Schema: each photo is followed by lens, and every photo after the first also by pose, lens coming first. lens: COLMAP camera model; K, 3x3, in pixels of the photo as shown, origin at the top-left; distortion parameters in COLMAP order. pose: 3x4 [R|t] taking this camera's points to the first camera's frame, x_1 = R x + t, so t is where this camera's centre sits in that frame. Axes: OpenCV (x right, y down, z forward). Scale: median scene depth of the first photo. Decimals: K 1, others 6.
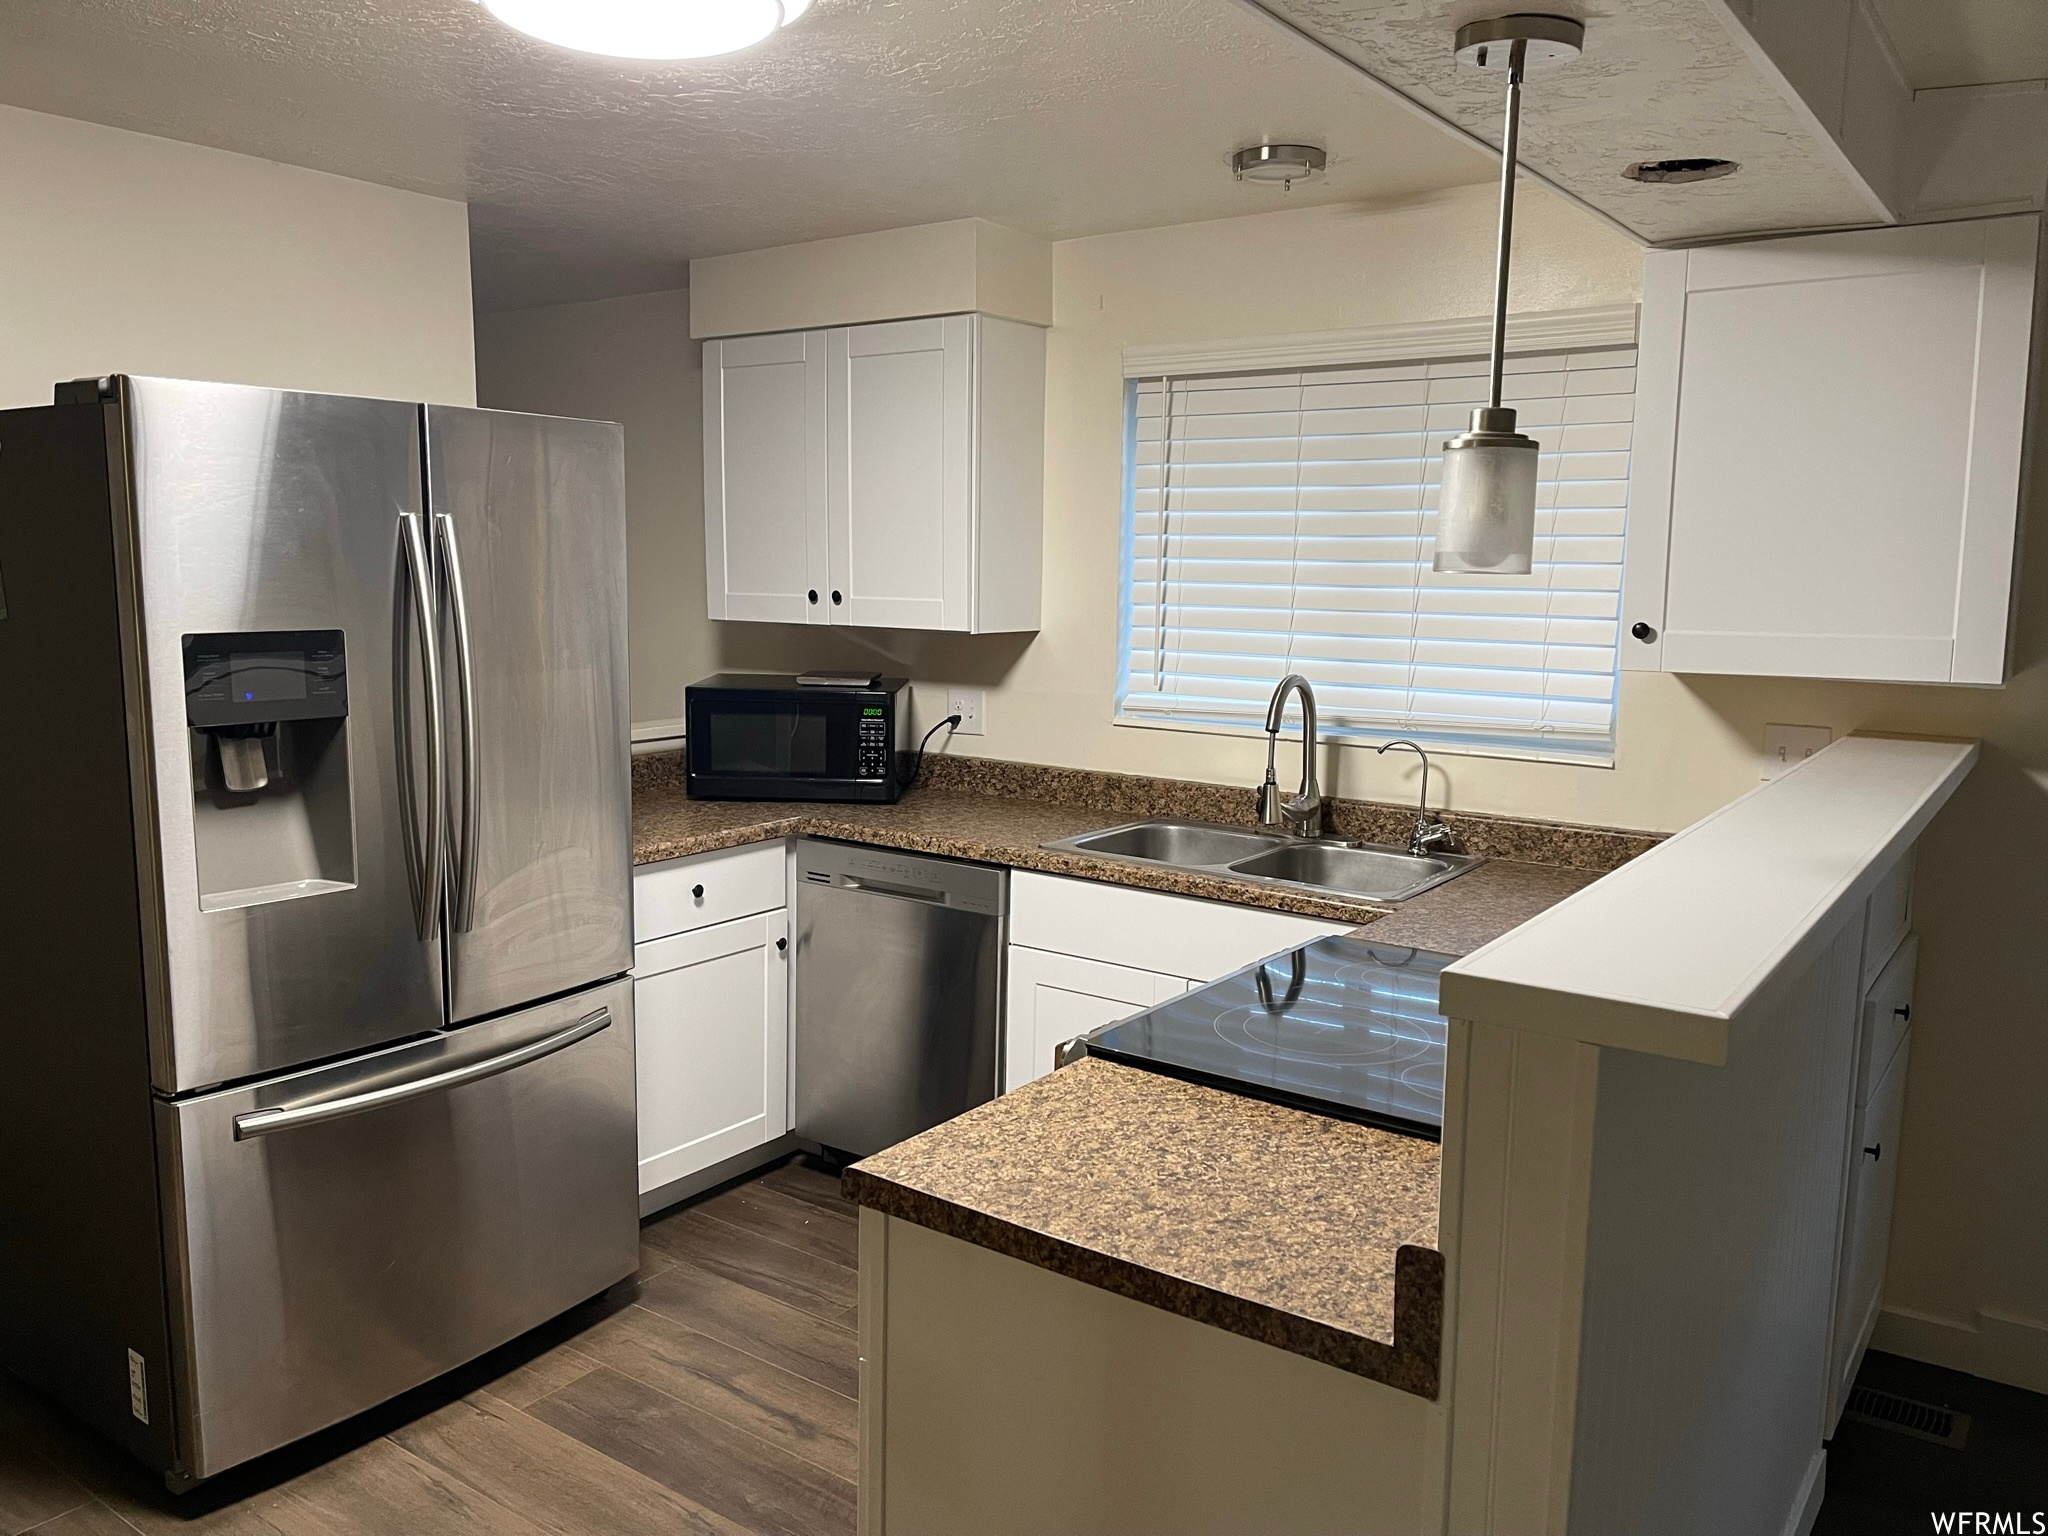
lens RADIAL K [[1544.0, 0, 1002.9], [0, 1544.0, 792.8], [0, 0, 1]] dist [0.053537, -0.058125]
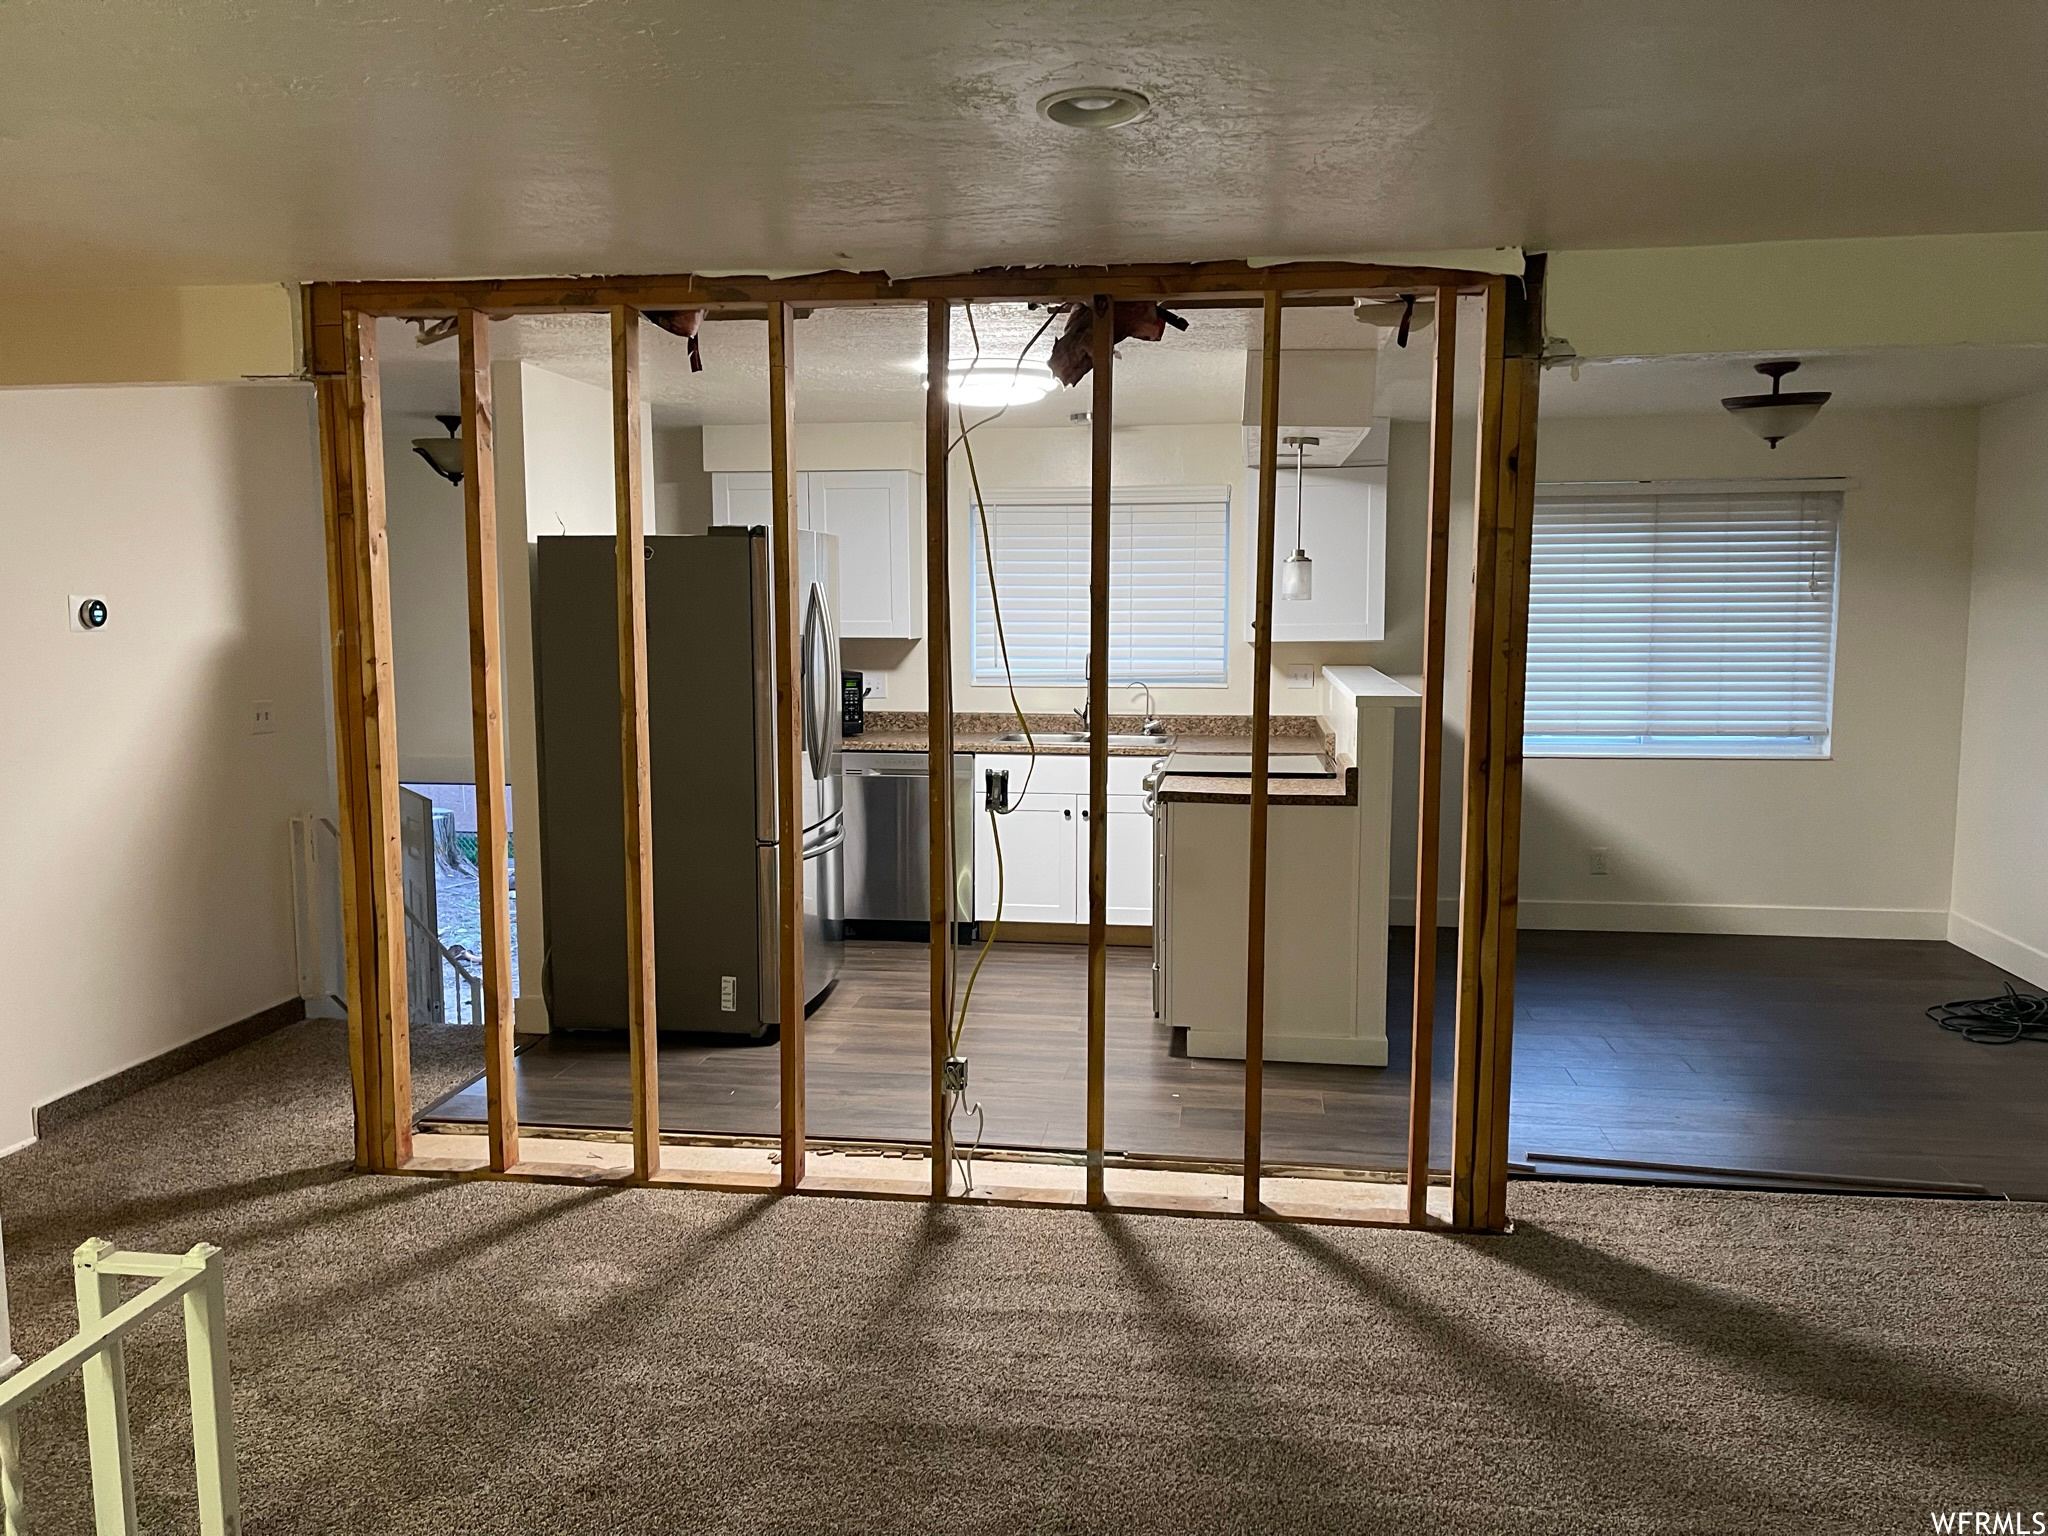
lens RADIAL K [[1544.0, 0, 1031.8], [0, 1544.0, 774.1], [0, 0, 1]] dist [0.053537, -0.058125]
pose [[0.884052, -0.067285, 0.462520, -0.842782], [0.083748, 0.996372, -0.015127, 0.110465], [-0.459824, 0.052108, 0.886480, -0.785647]]
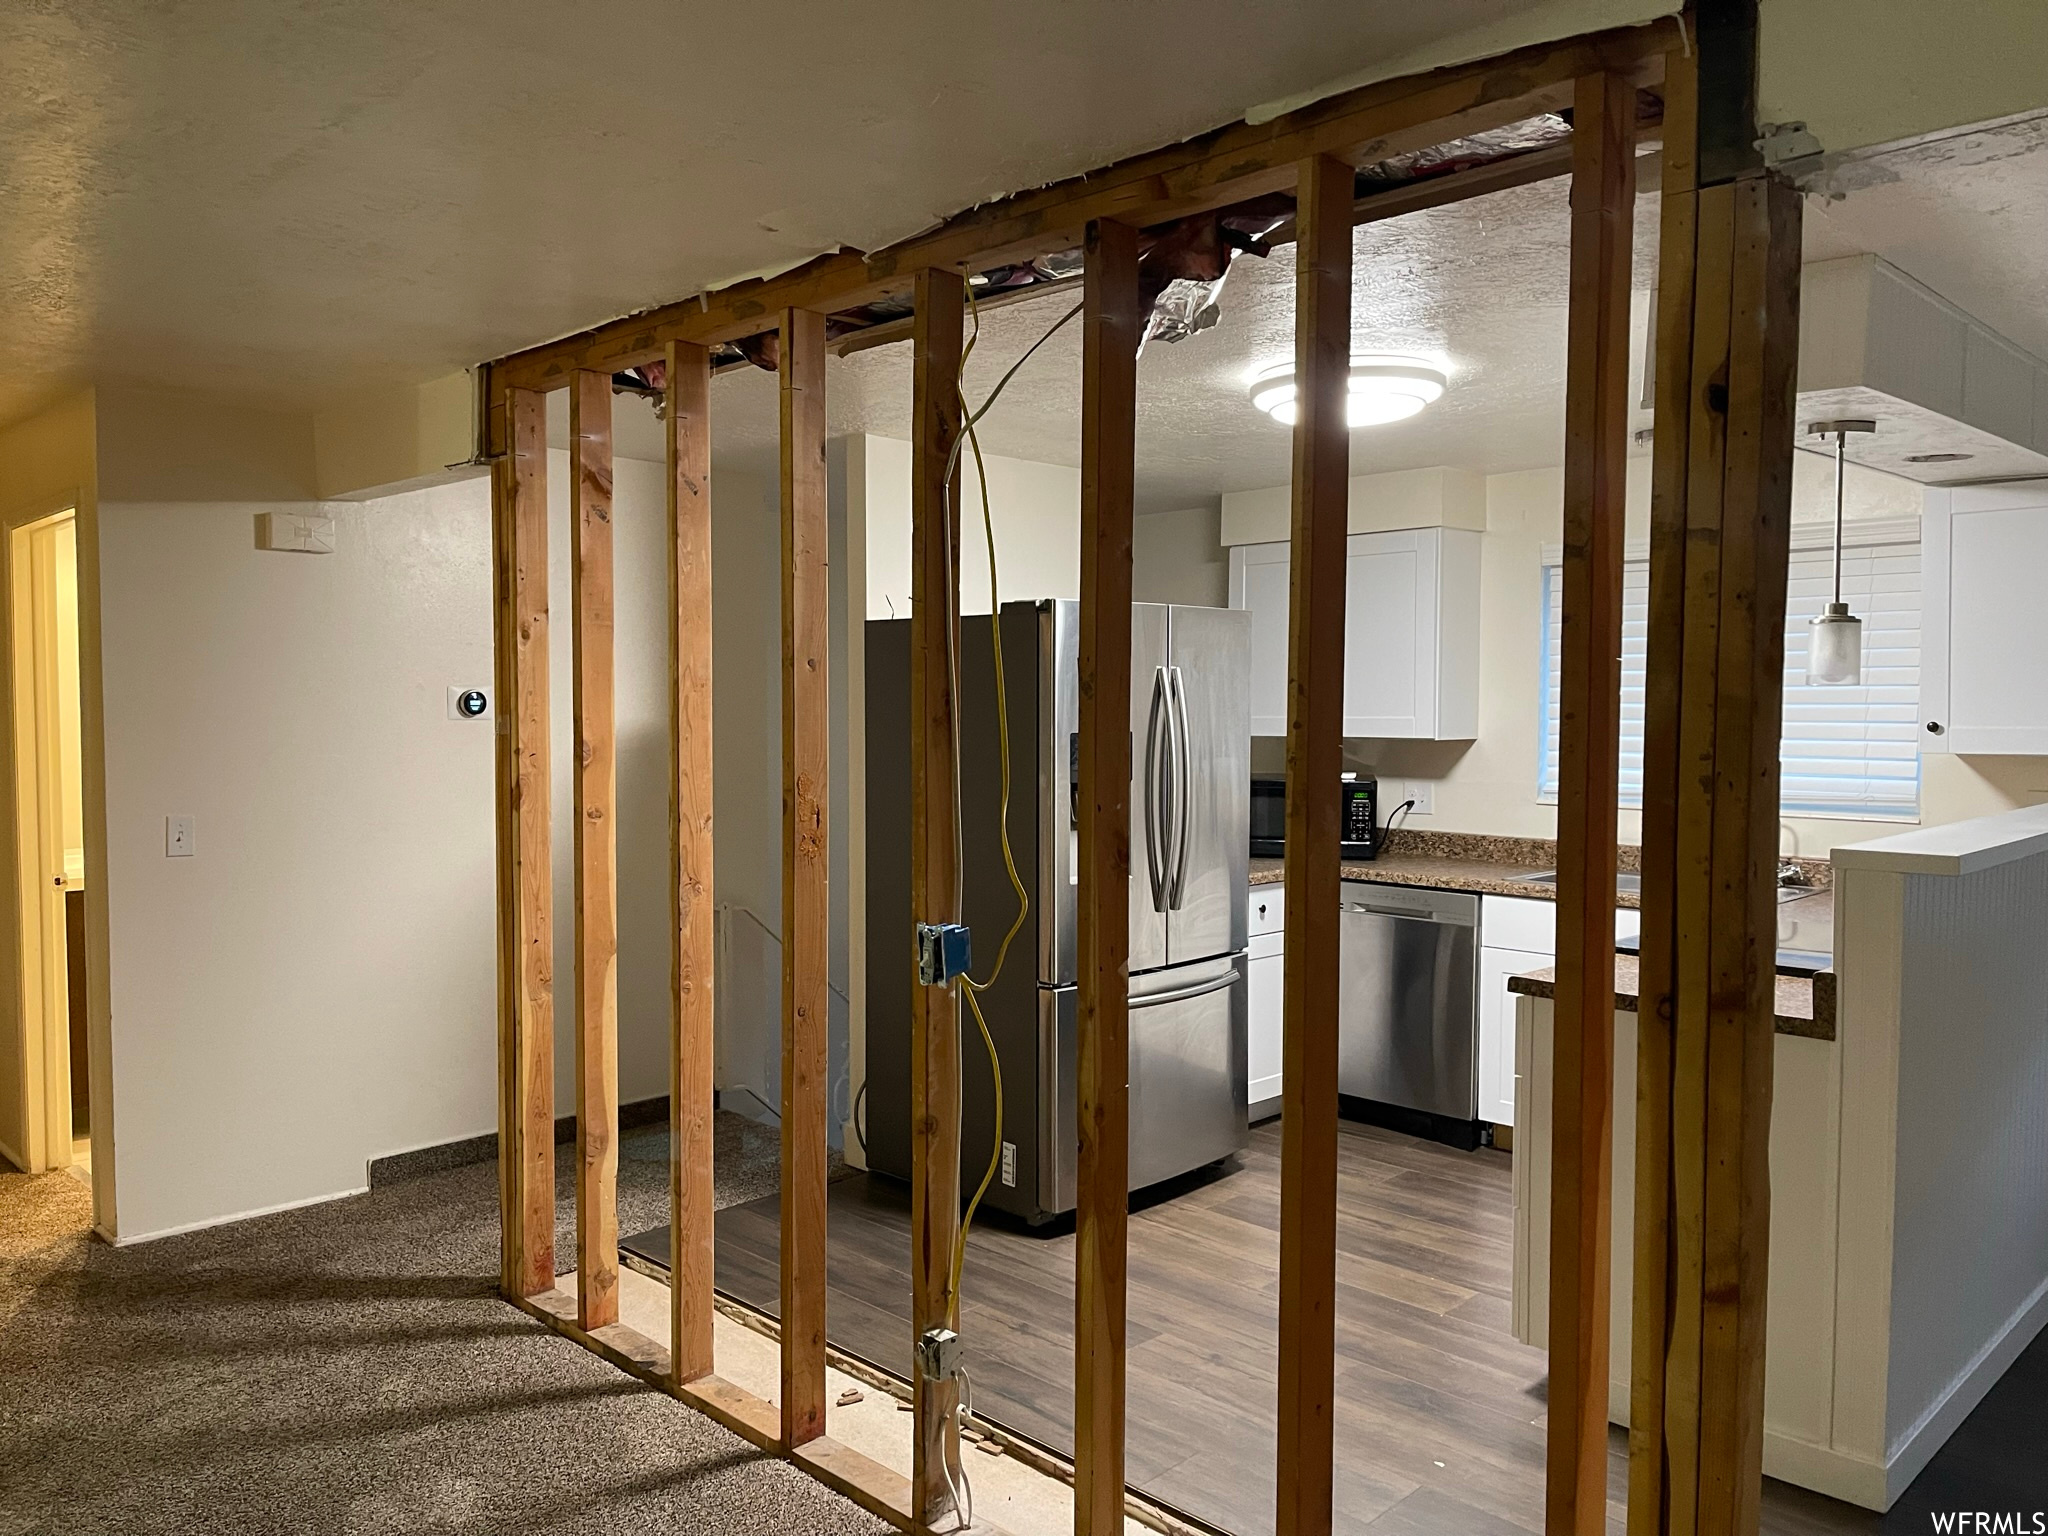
lens RADIAL K [[1544.0, 0, 1005.7], [0, 1544.0, 776.7], [0, 0, 1]] dist [0.053537, -0.058125]
pose [[0.986583, -0.005890, -0.163152, -0.201206], [-0.010892, 0.994748, -0.101774, 0.092732], [0.162895, 0.102185, 0.981338, -0.547279]]
